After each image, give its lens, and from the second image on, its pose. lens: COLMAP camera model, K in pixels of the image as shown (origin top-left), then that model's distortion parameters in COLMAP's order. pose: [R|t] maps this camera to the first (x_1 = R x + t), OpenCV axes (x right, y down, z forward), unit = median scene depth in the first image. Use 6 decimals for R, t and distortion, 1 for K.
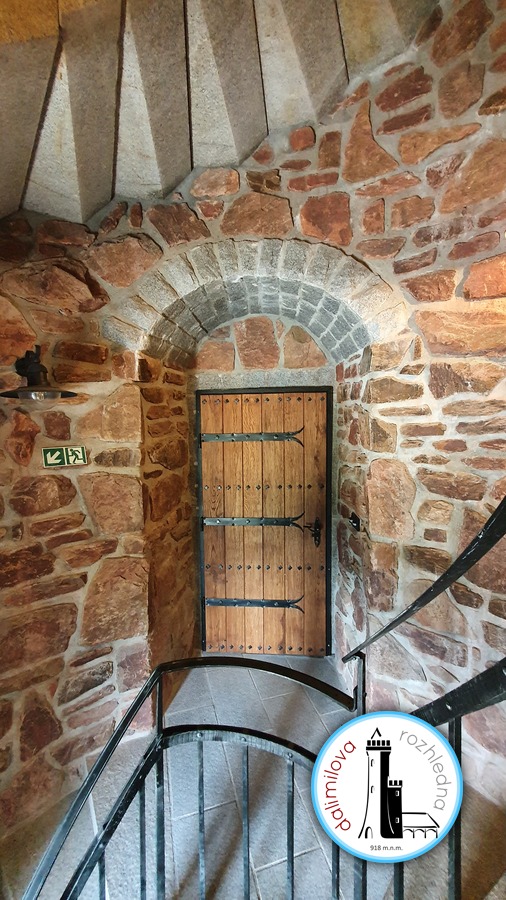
lens RADIAL K [[339.6, 0, 253.0], [0, 339.6, 450.0], [0, 0, 1]] dist [-0.000278, -0.000005]
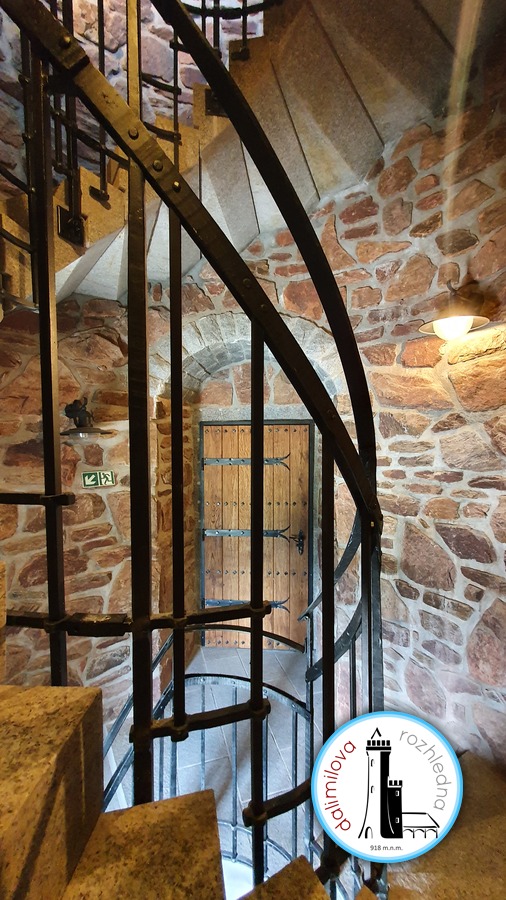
lens RADIAL K [[339.6, 0, 253.0], [0, 339.6, 450.0], [0, 0, 1]] dist [-0.000278, -0.000005]
pose [[0.999951, 0.009630, 0.002365, 0.025438], [-0.009521, 0.999053, -0.042448, -0.041345], [-0.002771, 0.042423, 0.999096, -0.286731]]
